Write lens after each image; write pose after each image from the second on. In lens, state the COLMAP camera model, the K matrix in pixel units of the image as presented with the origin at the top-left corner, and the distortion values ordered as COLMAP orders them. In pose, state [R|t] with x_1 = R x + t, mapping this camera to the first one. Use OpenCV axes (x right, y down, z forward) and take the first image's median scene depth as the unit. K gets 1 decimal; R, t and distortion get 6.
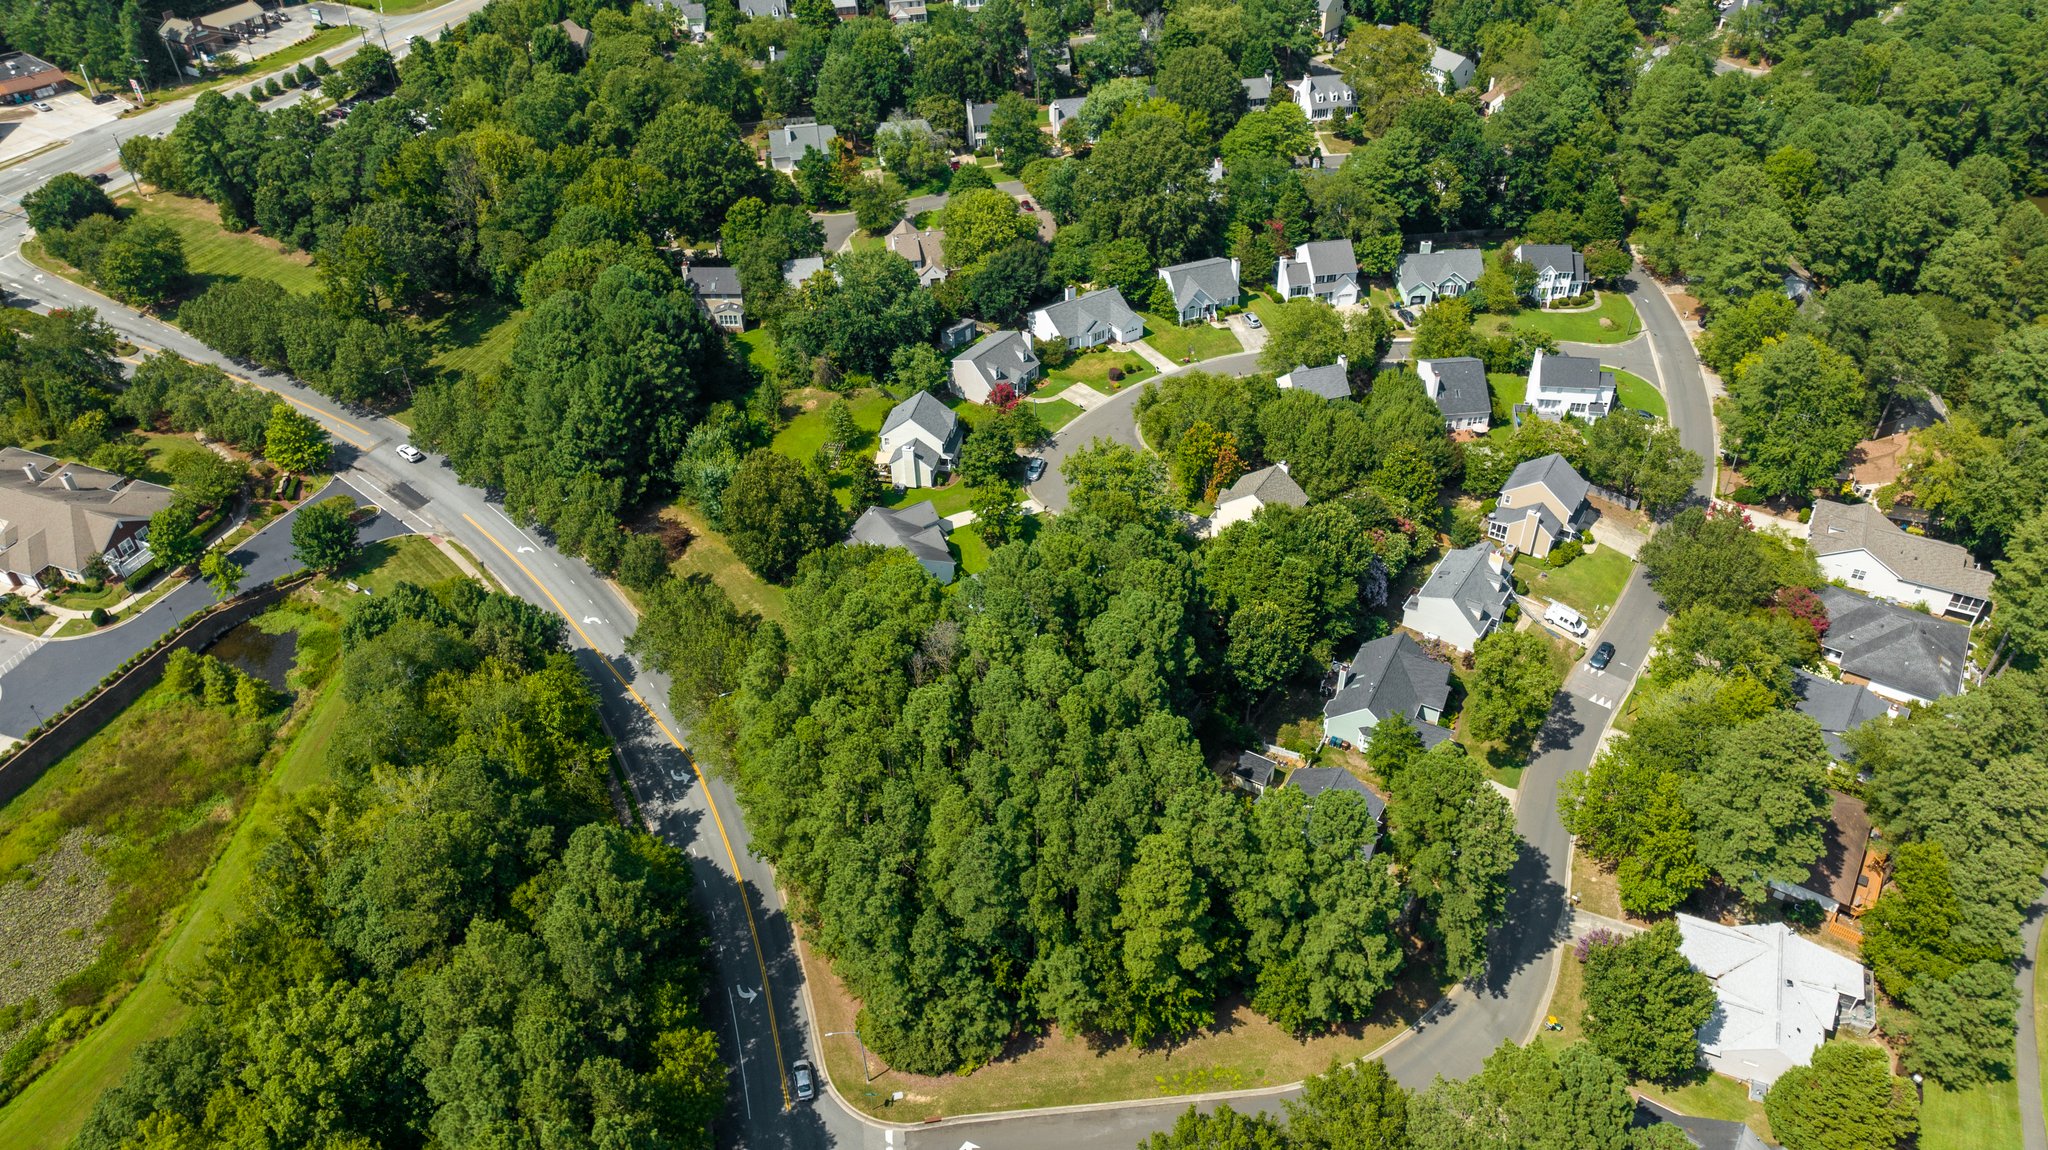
lens RADIAL K [[1453.4, 0, 1029.9], [0, 1453.4, 567.9], [0, 0, 1]] dist [-0.053499, 0.062606]
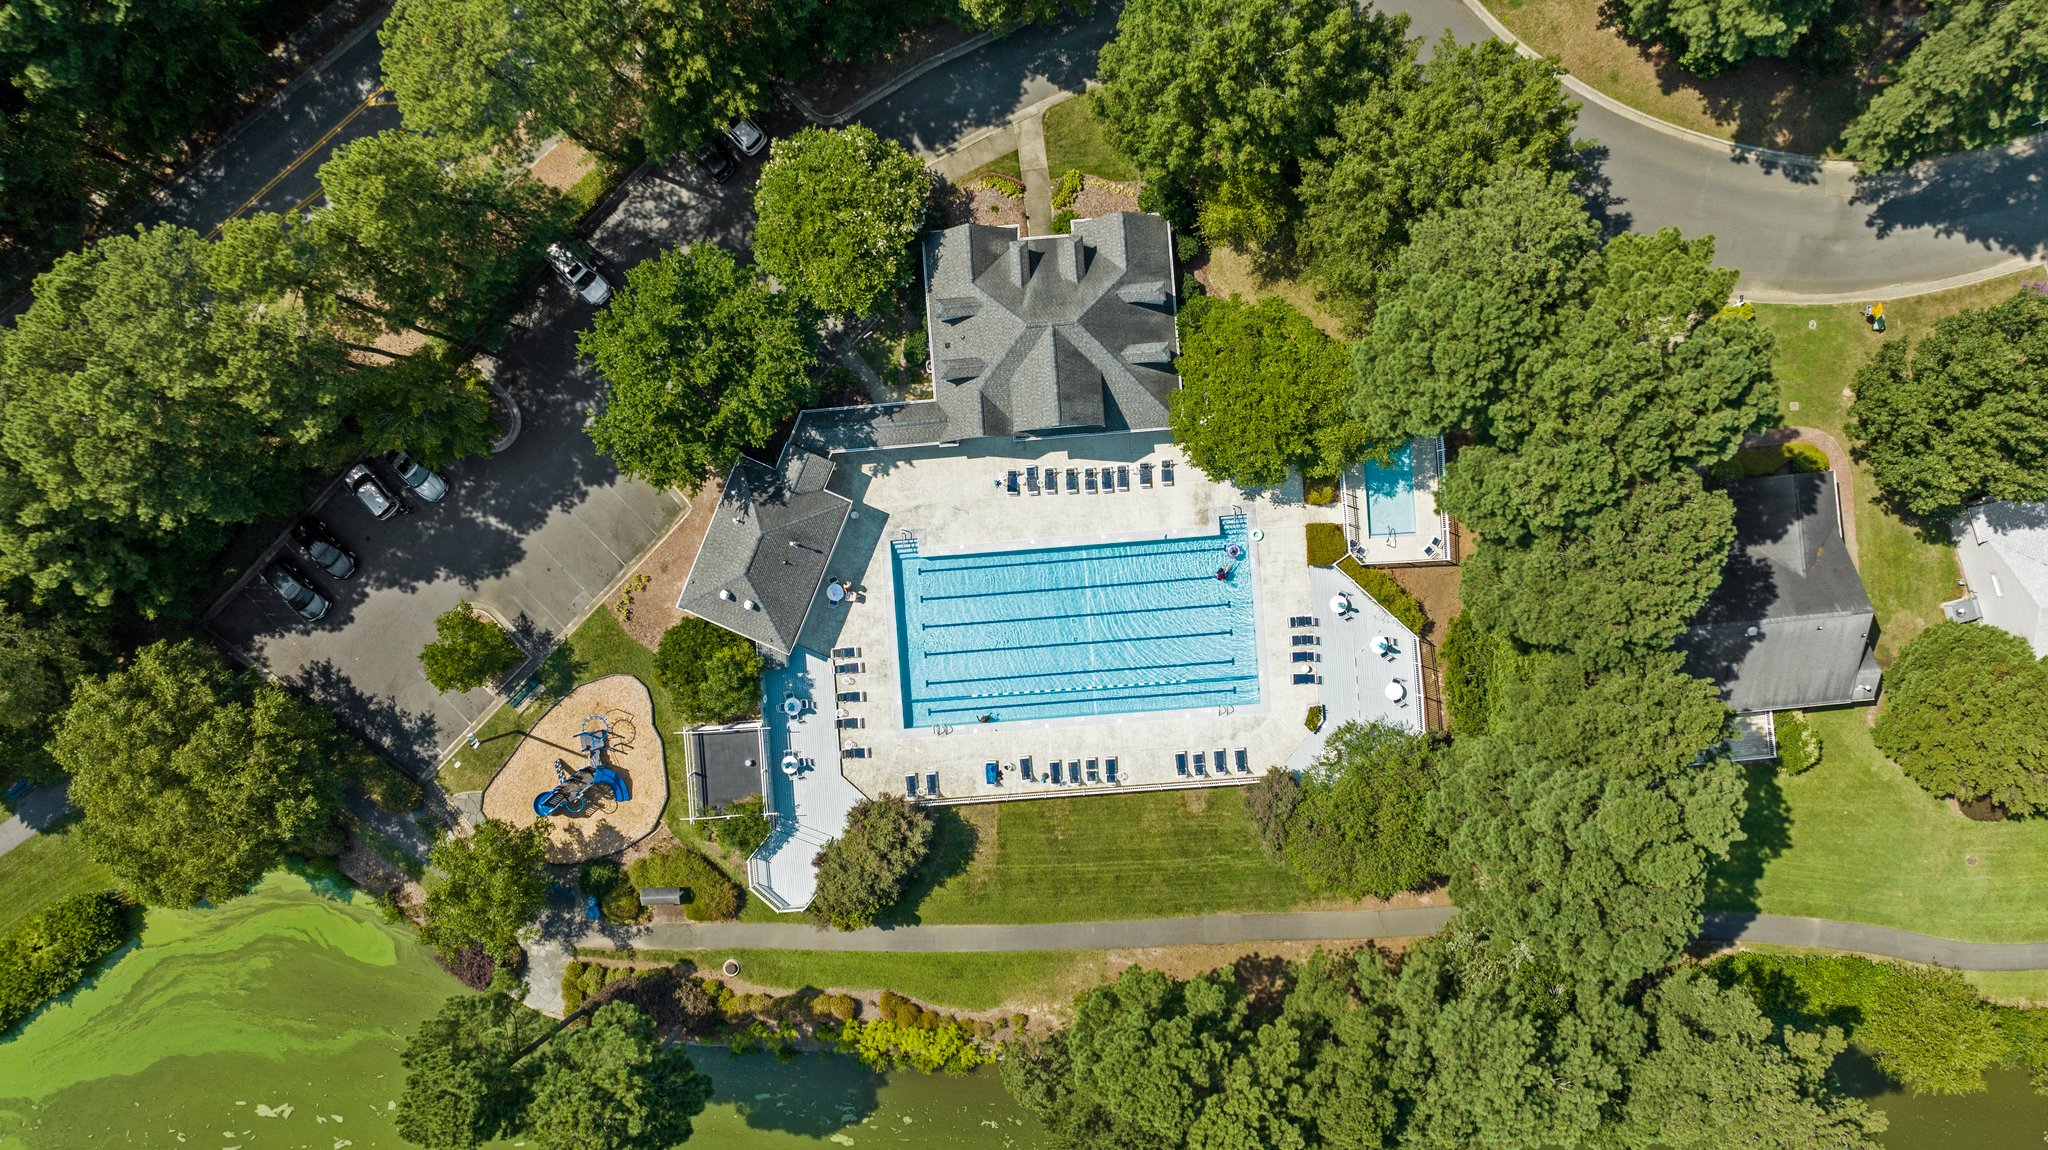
lens RADIAL K [[1453.4, 0, 1019.6], [0, 1453.4, 568.0], [0, 0, 1]] dist [-0.053499, 0.062606]
pose [[0.632801, 0.774313, -0.001580, 0.203602], [-0.474984, 0.389787, 0.788959, 0.039111], [0.611517, -0.498504, 0.614444, 0.314711]]
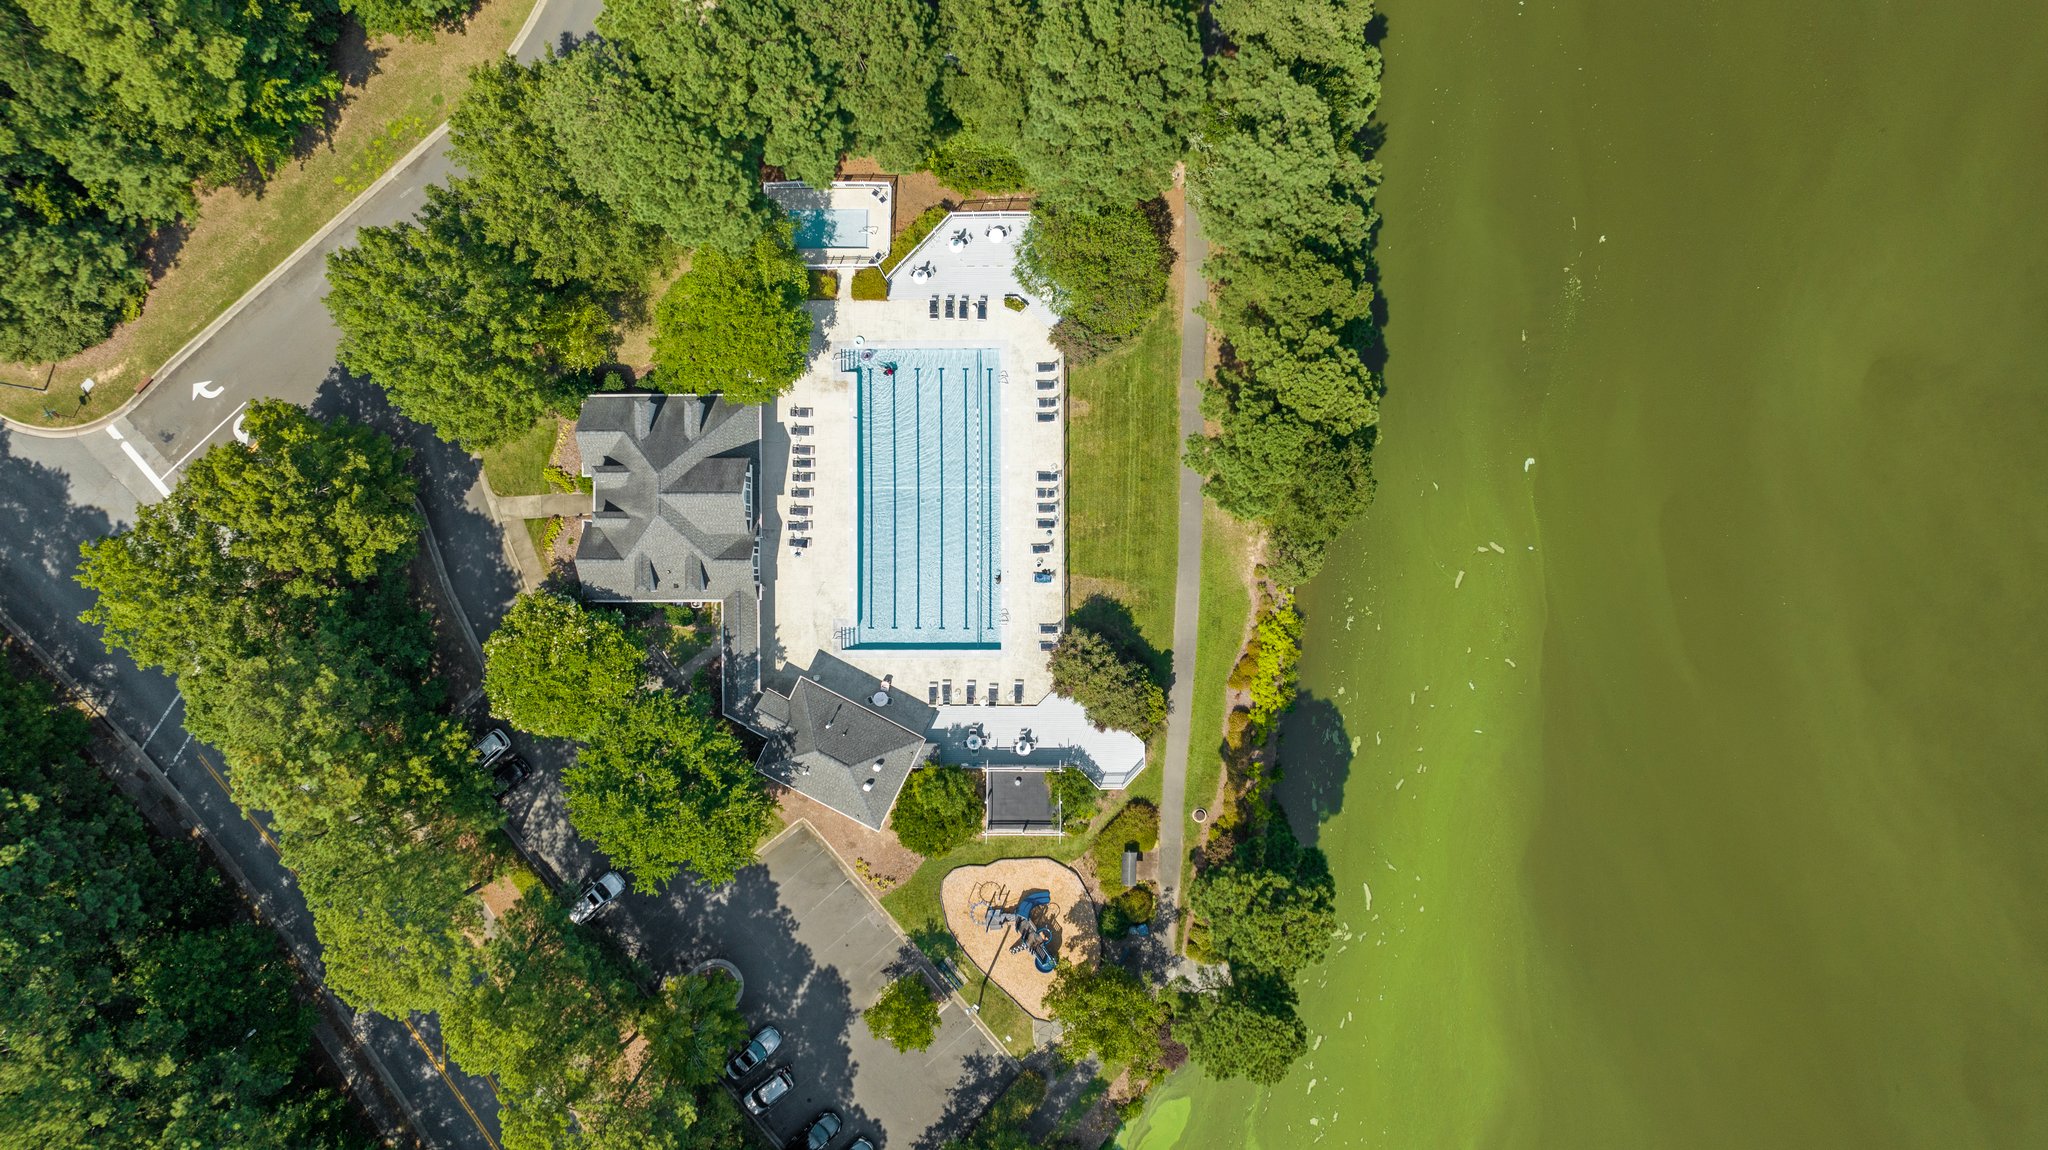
lens RADIAL K [[1453.4, 0, 1036.8], [0, 1453.4, 586.2], [0, 0, 1]] dist [-0.053499, 0.062606]
pose [[0.818222, -0.574900, -0.001504, 0.258871], [0.372918, 0.528758, 0.762461, 0.011677], [-0.437544, -0.624423, 0.647032, 0.171050]]
